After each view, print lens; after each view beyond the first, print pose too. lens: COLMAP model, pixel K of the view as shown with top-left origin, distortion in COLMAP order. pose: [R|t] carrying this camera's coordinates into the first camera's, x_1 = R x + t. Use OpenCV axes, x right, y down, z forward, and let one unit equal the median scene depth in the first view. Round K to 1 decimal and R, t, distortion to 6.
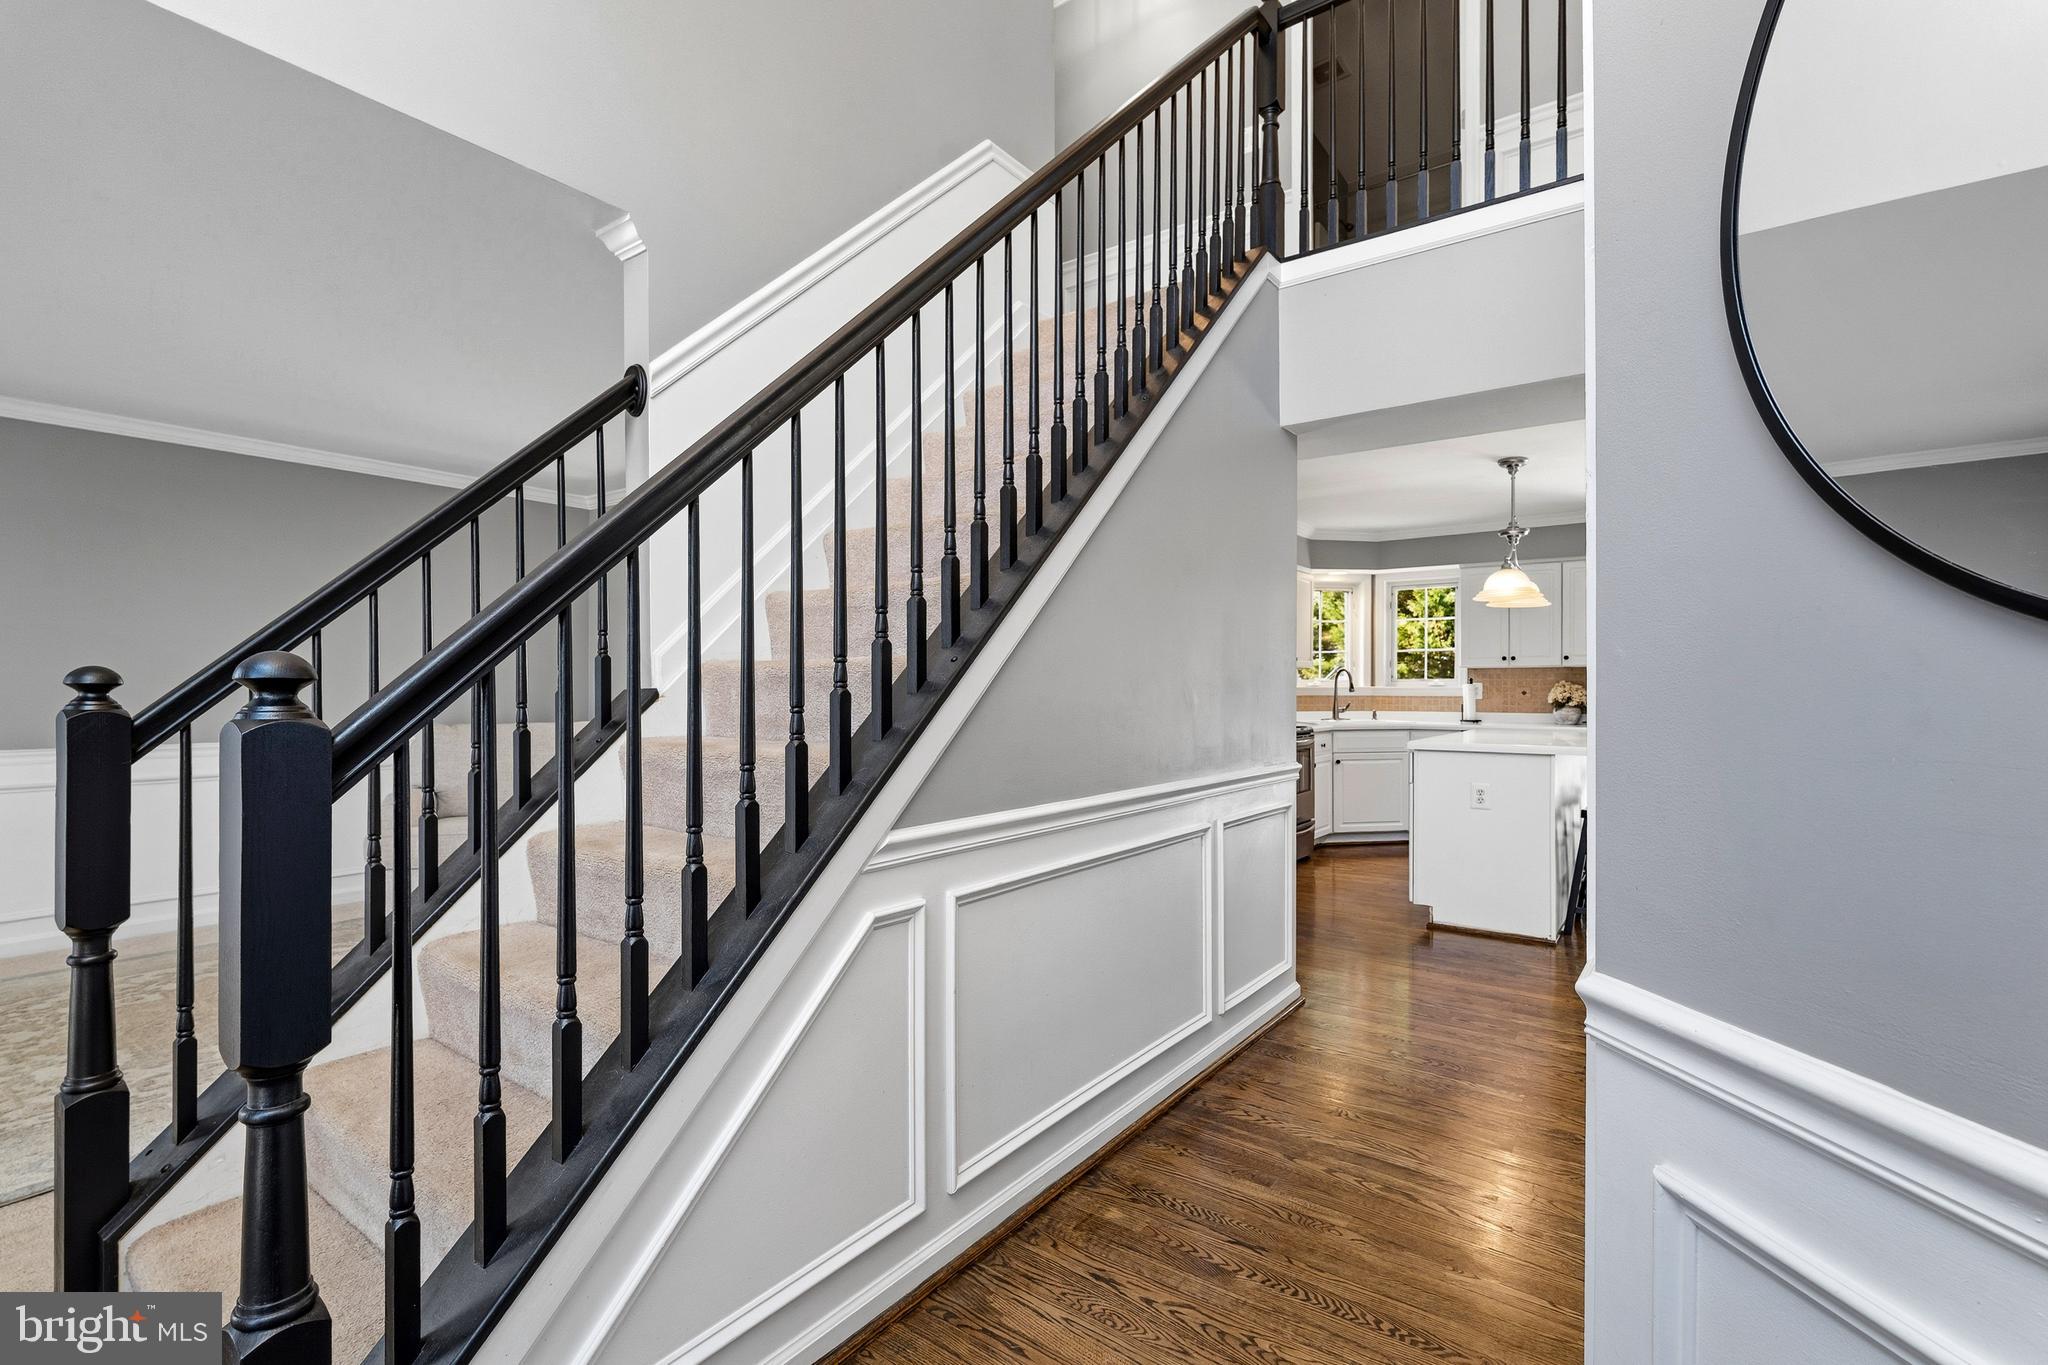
lens RADIAL K [[916.5, 0, 1028.1], [0, 916.5, 690.7], [0, 0, 1]] dist [-0.003878, -0.000263]
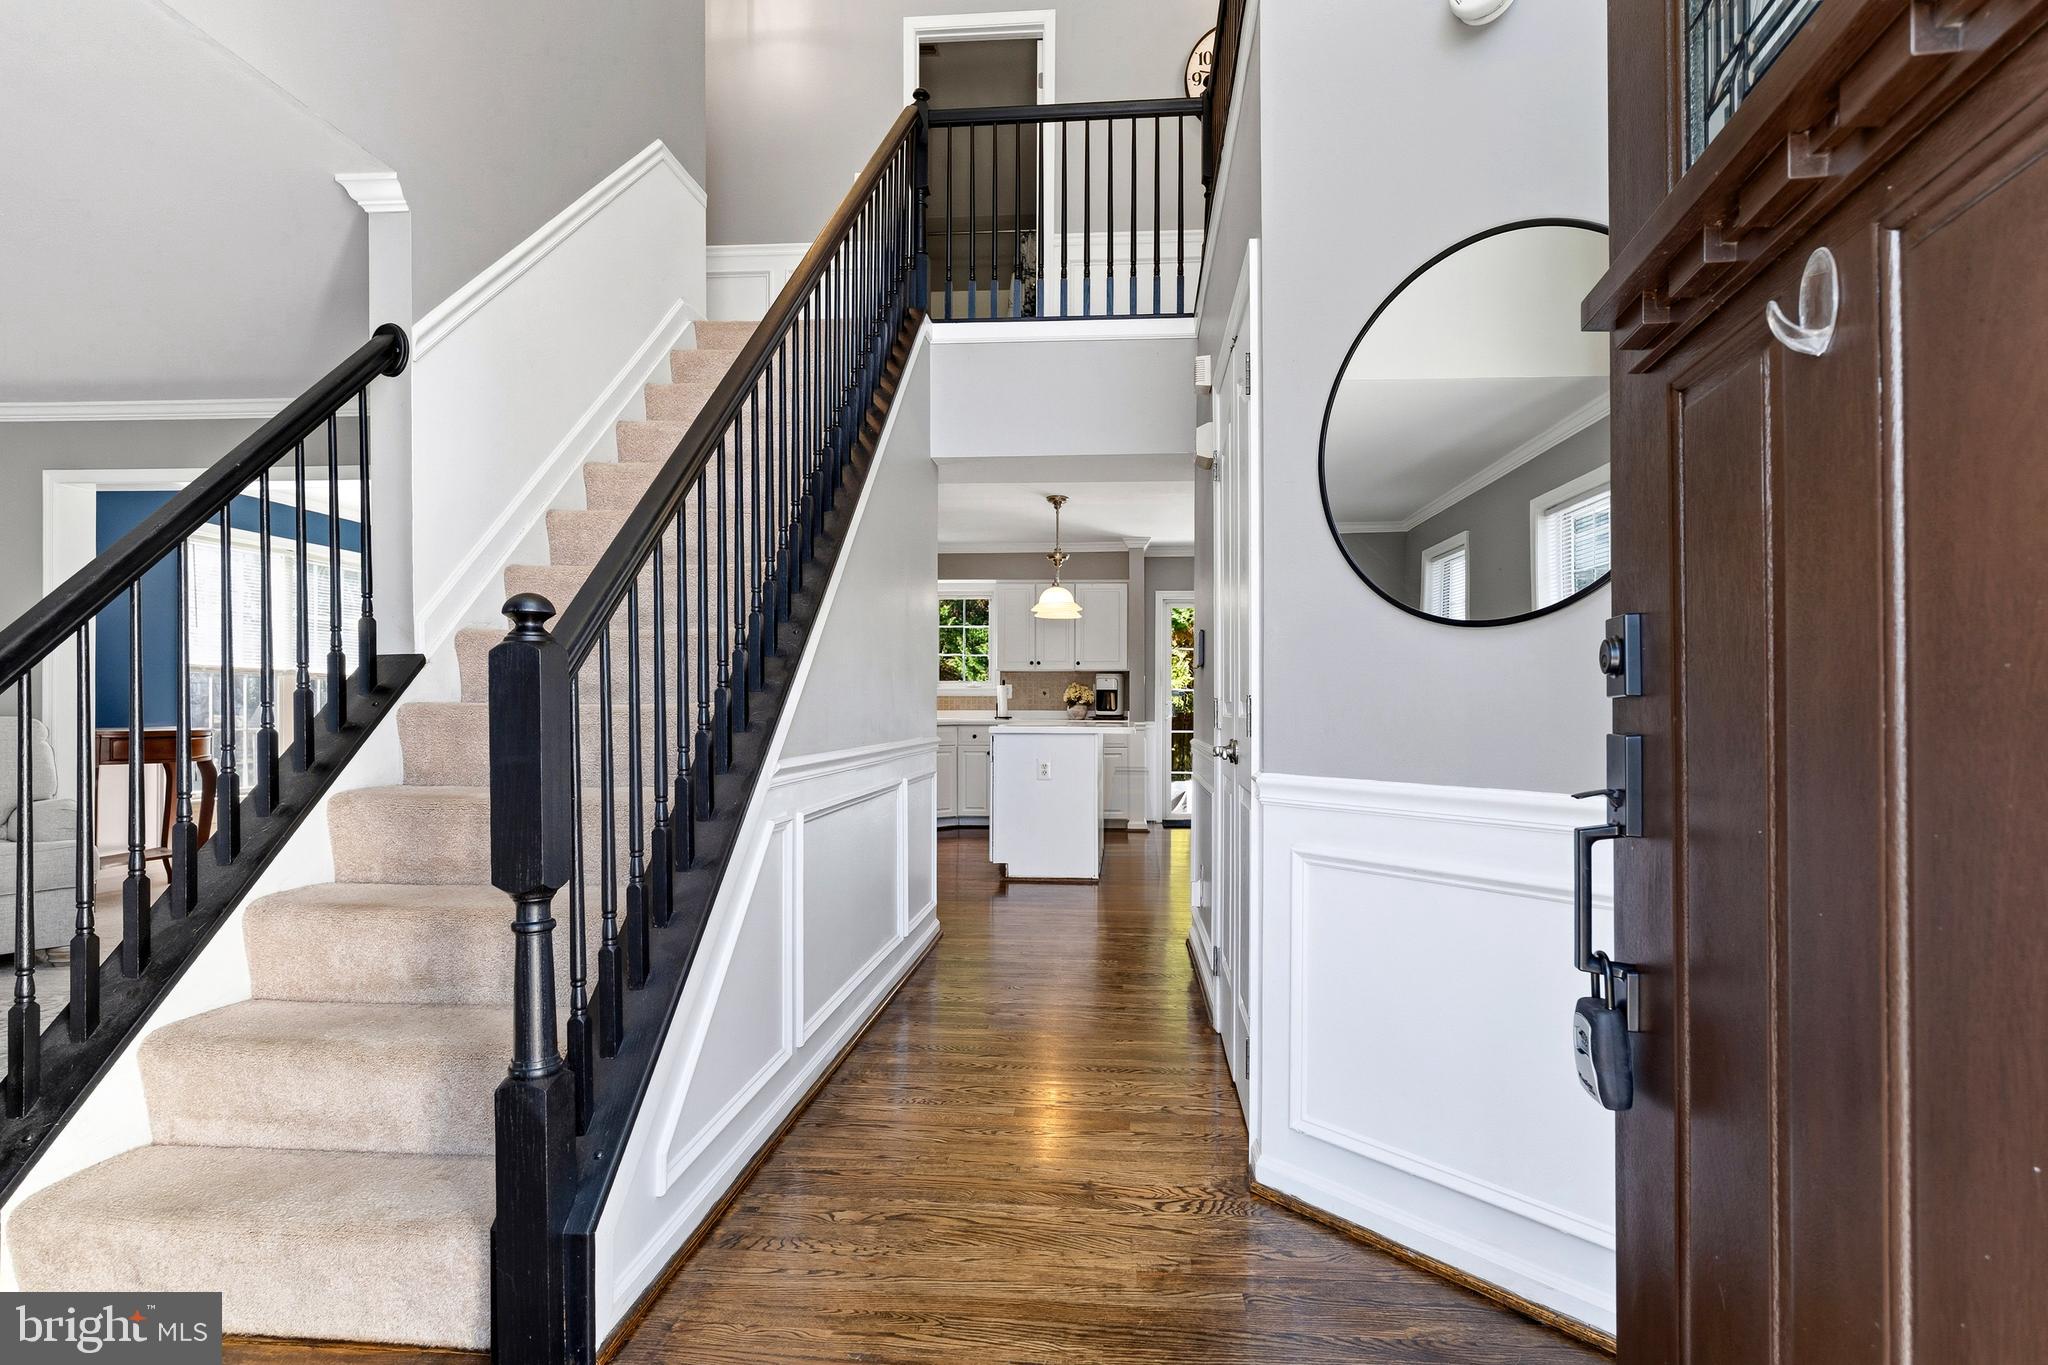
lens RADIAL K [[1010.3, 0, 1027.7], [0, 1010.3, 698.8], [0, 0, 1]] dist [0.001359, -0.000025]
pose [[0.859816, 0.005553, 0.510574, -0.251001], [-0.002721, 0.999976, -0.006295, 0.032758], [-0.510597, 0.004023, 0.859811, -0.180059]]
